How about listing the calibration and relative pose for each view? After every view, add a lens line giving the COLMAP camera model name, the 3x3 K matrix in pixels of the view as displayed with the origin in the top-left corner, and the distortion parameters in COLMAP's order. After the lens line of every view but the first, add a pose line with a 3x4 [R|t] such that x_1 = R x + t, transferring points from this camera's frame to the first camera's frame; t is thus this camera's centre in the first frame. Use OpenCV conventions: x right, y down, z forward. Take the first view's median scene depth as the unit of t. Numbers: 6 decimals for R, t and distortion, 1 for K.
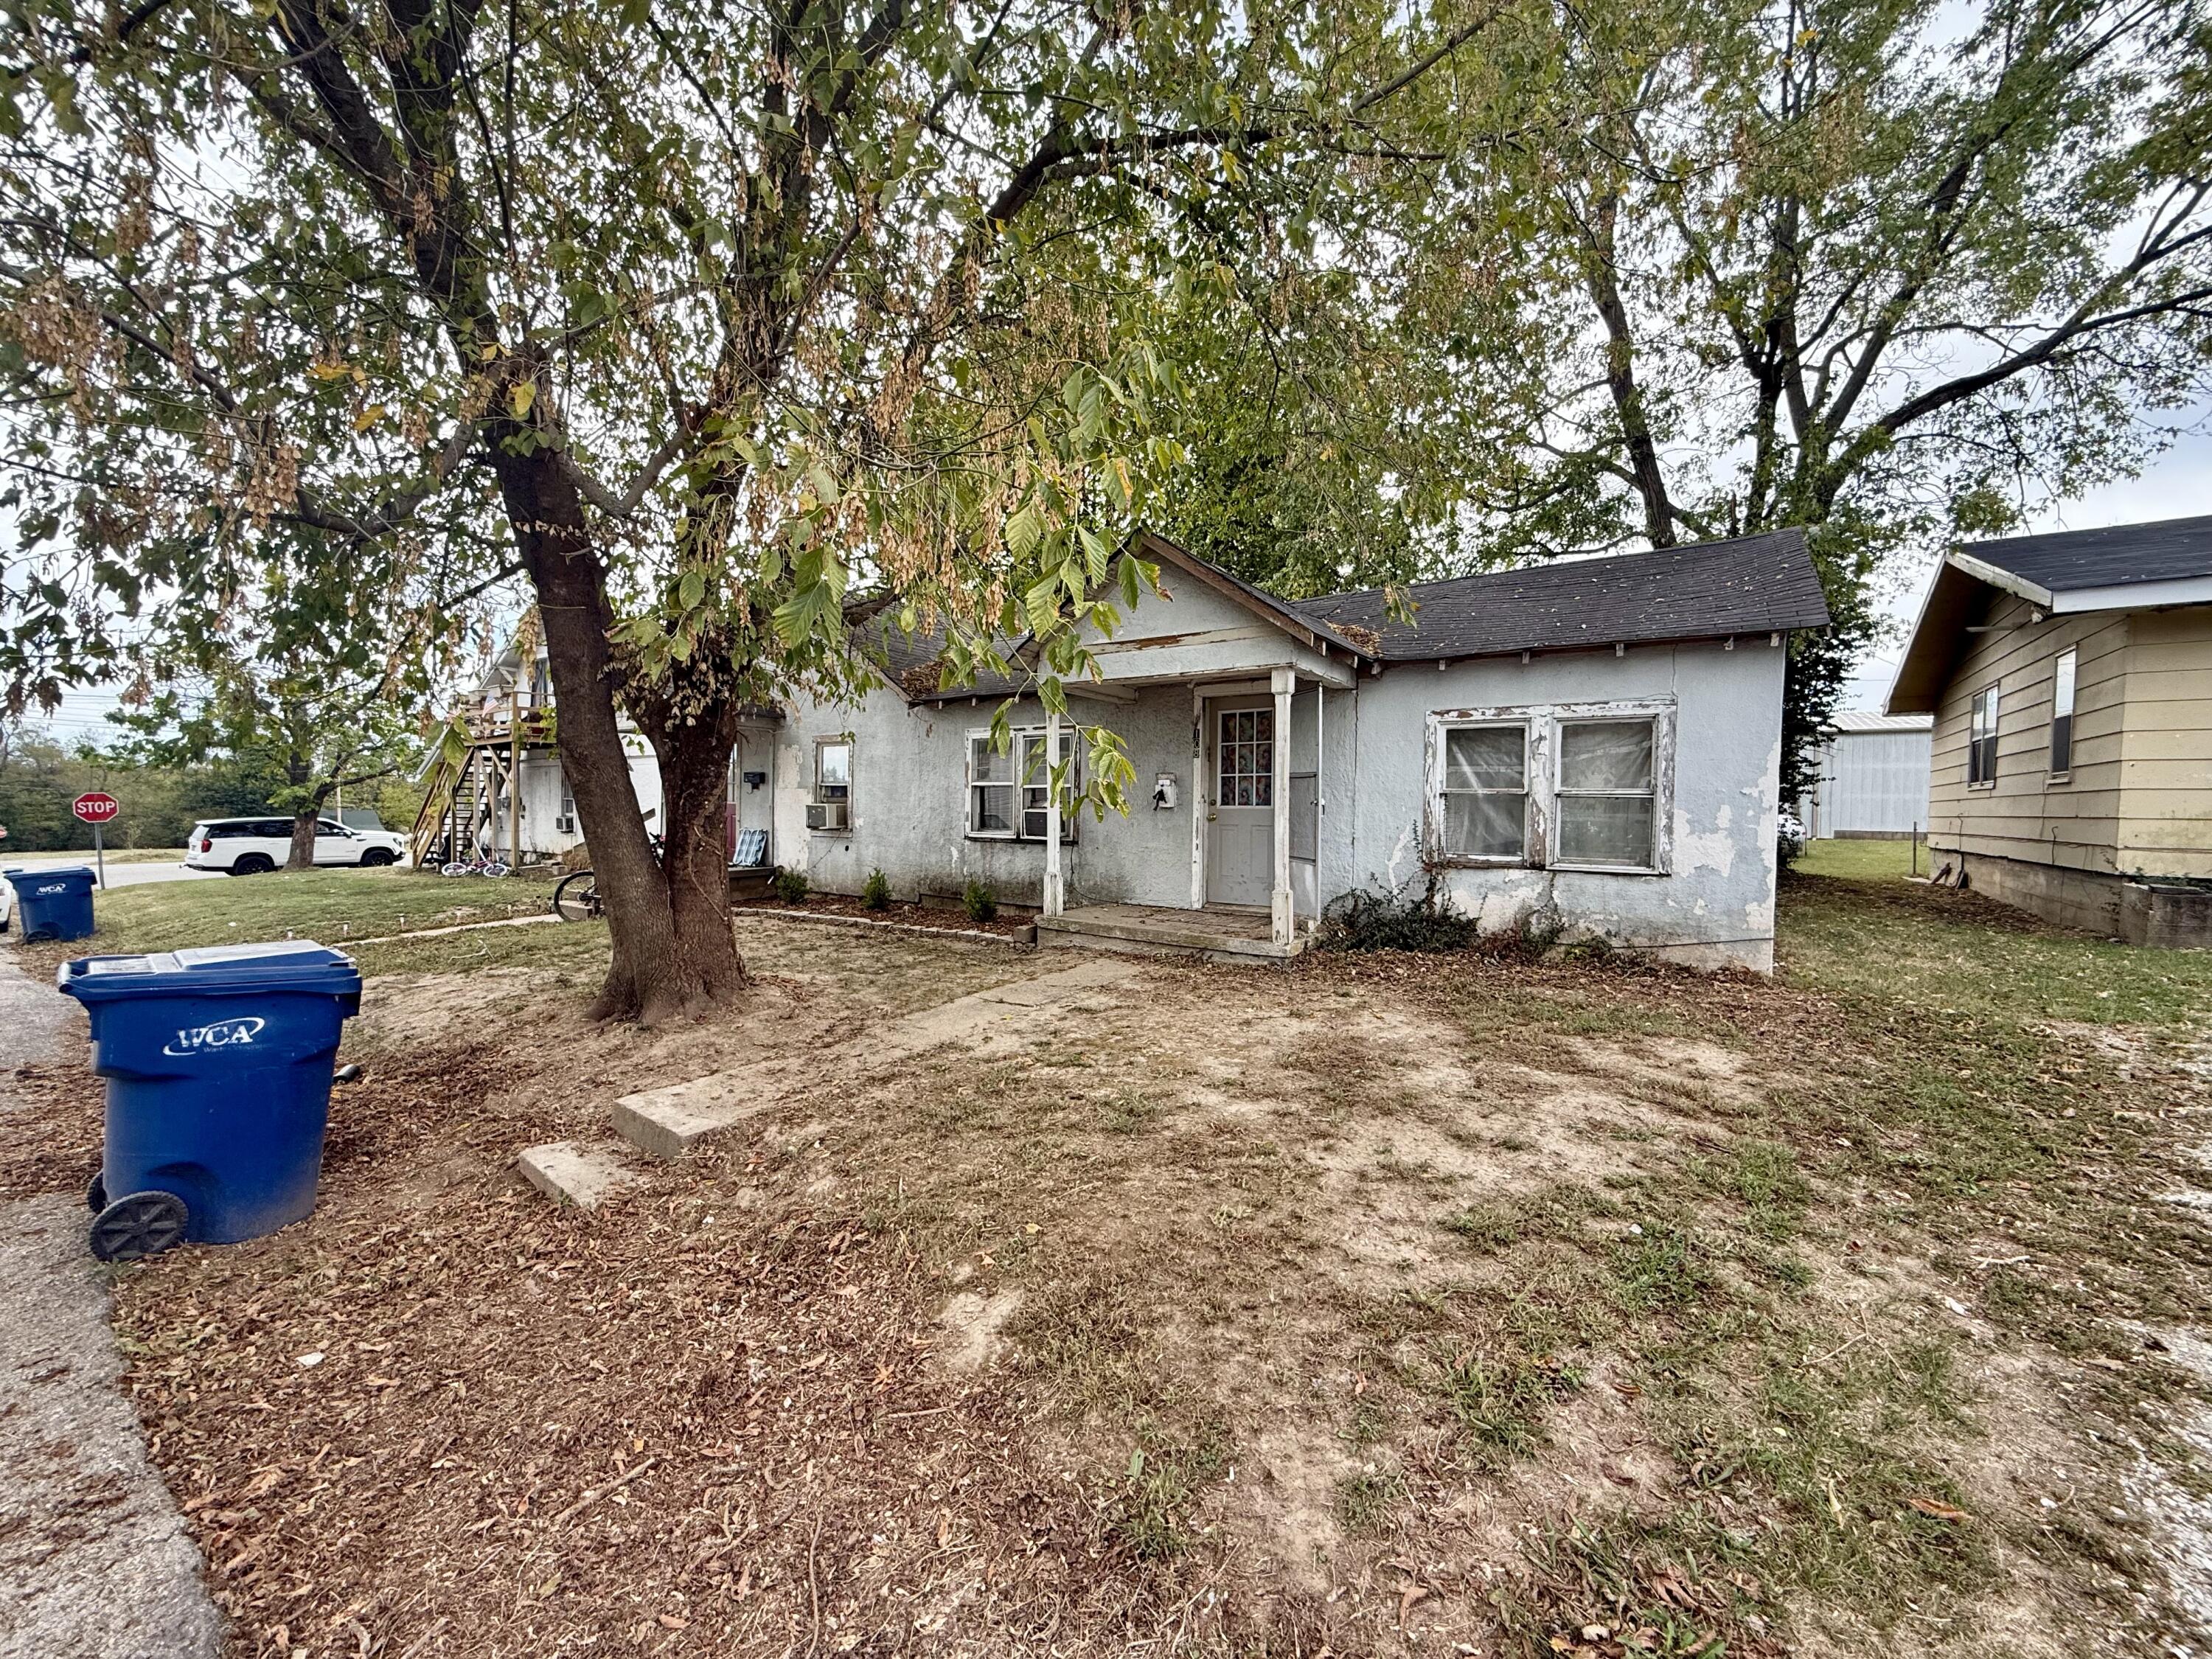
lens RADIAL K [[885.7, 0, 1104.3], [0, 885.7, 830.5], [0, 0, 1]] dist [-0.002846, -0.000151]
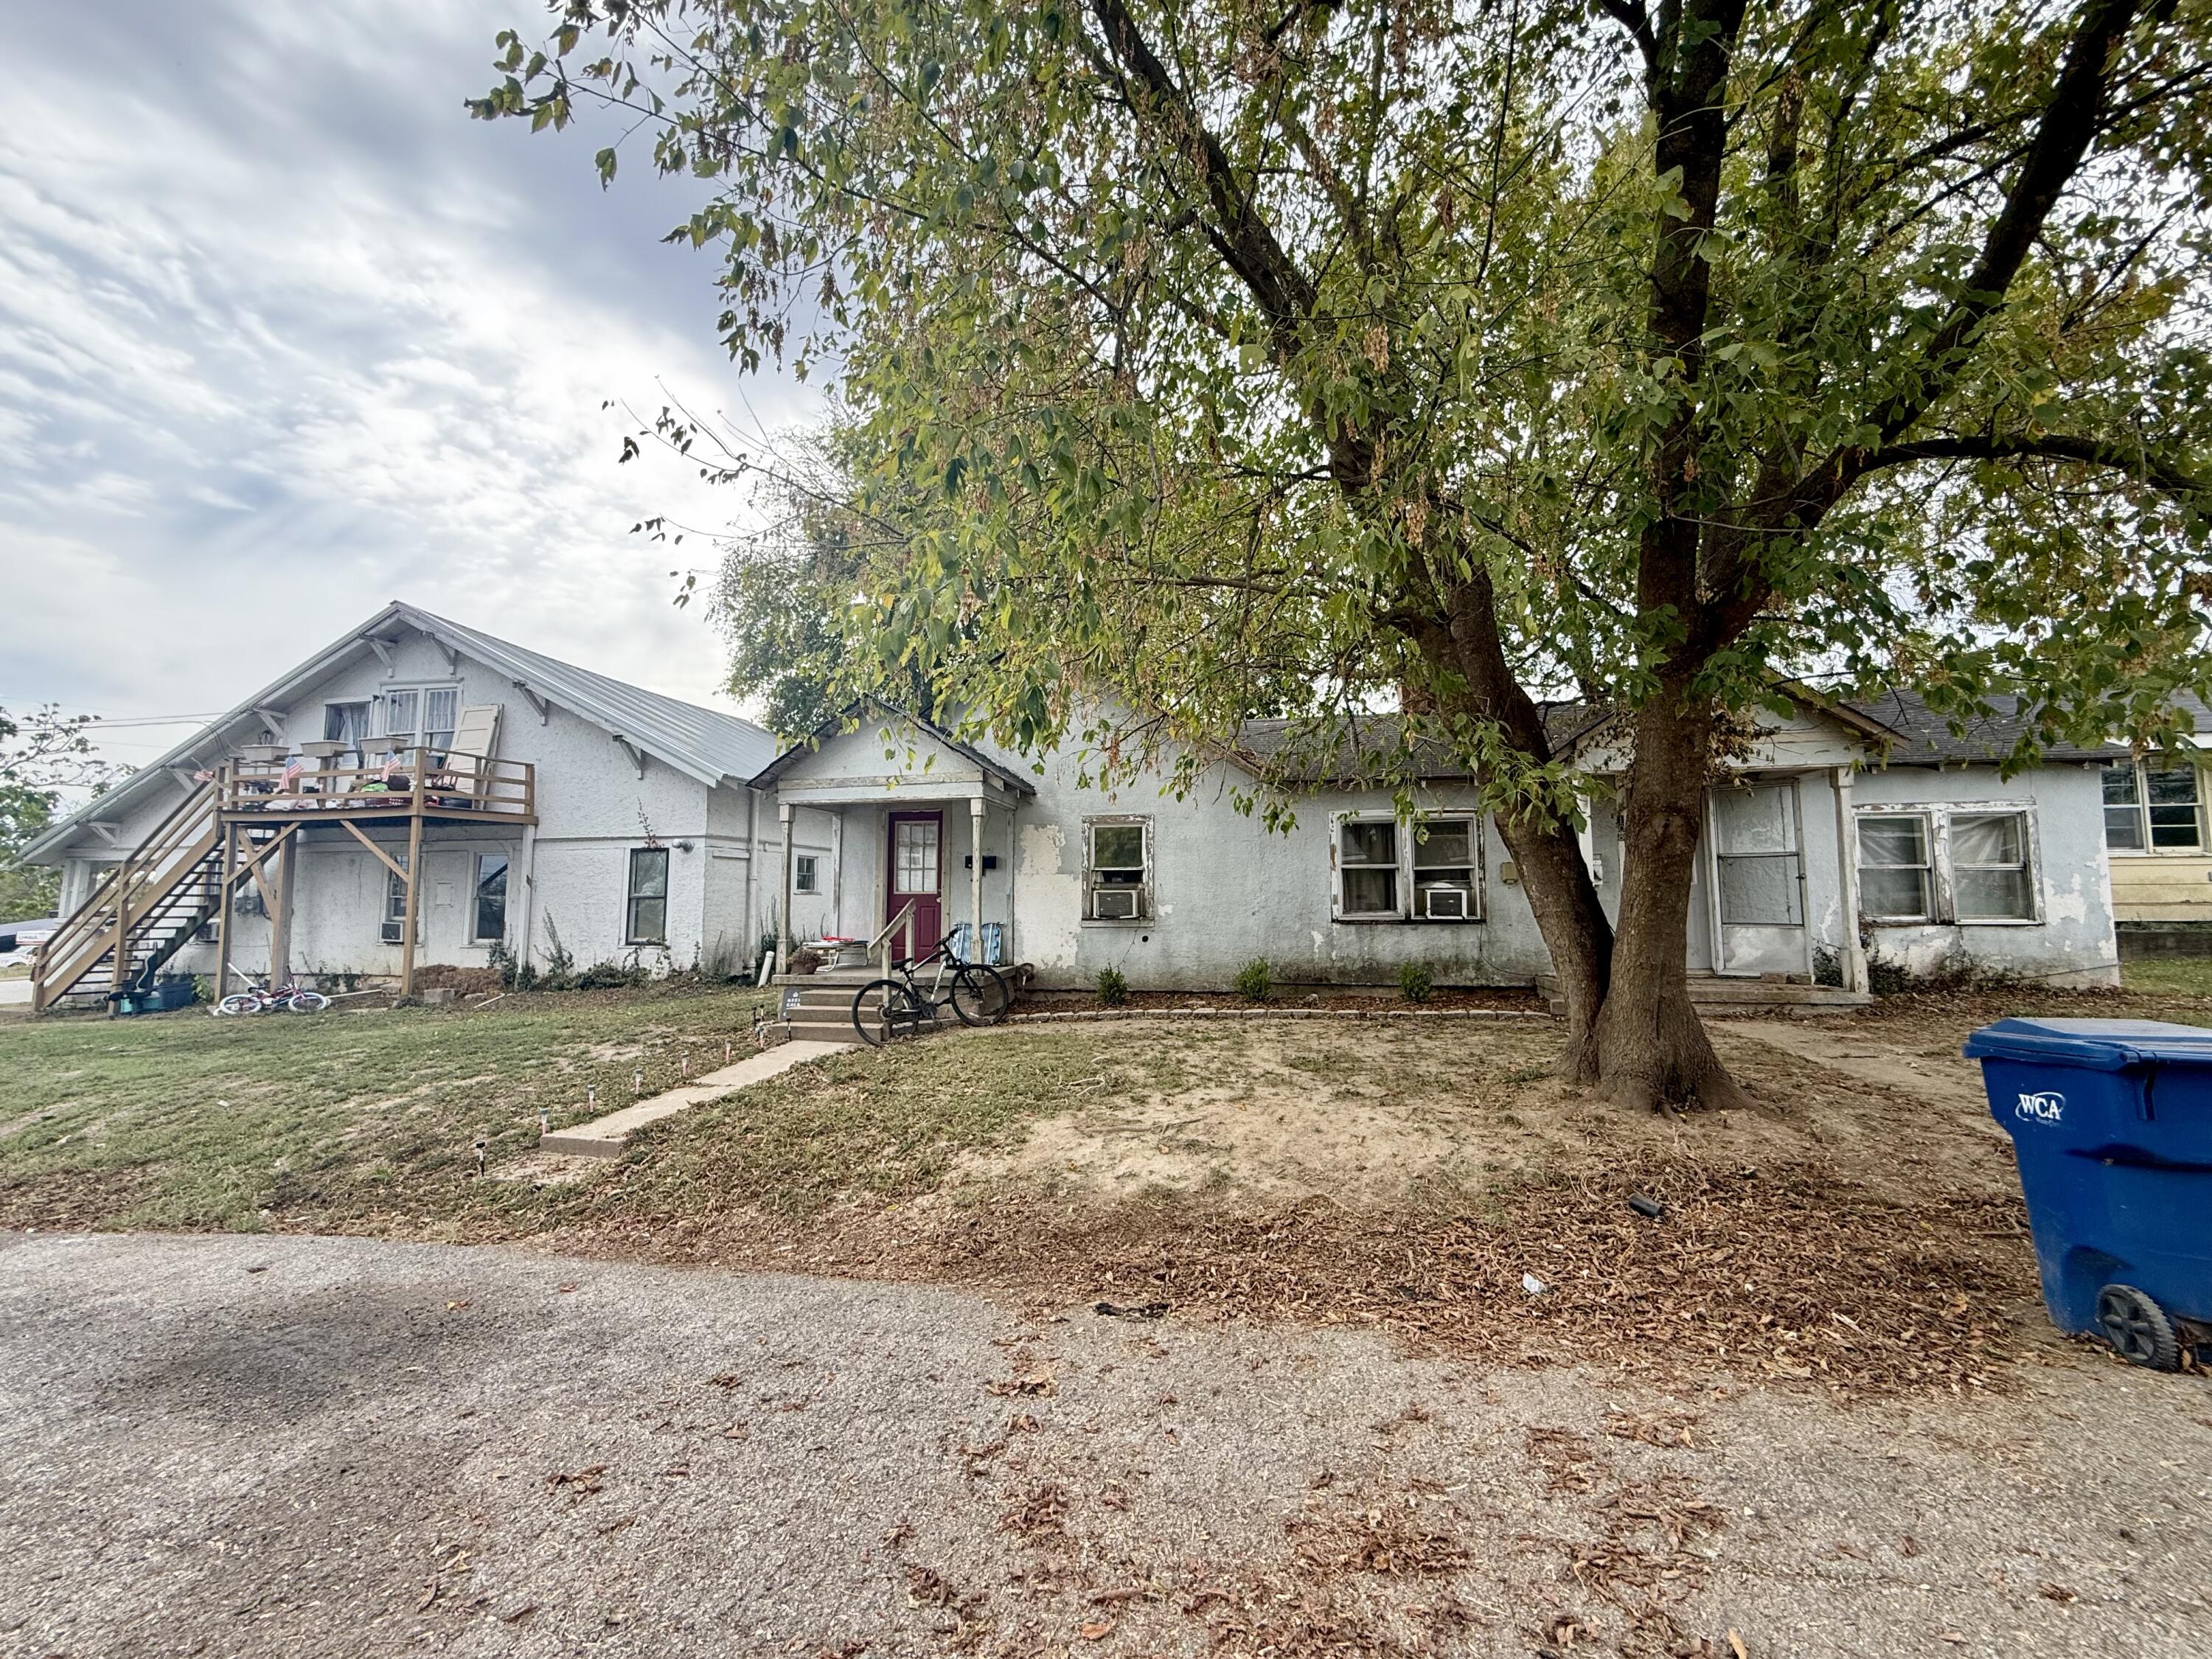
lens RADIAL K [[885.7, 0, 1106.6], [0, 885.7, 826.9], [0, 0, 1]] dist [-0.002846, -0.000151]
pose [[0.883988, 0.014259, 0.467292, -1.256880], [0.029958, 0.995753, -0.087056, -0.025399], [-0.466549, 0.090955, 0.879806, 0.408531]]
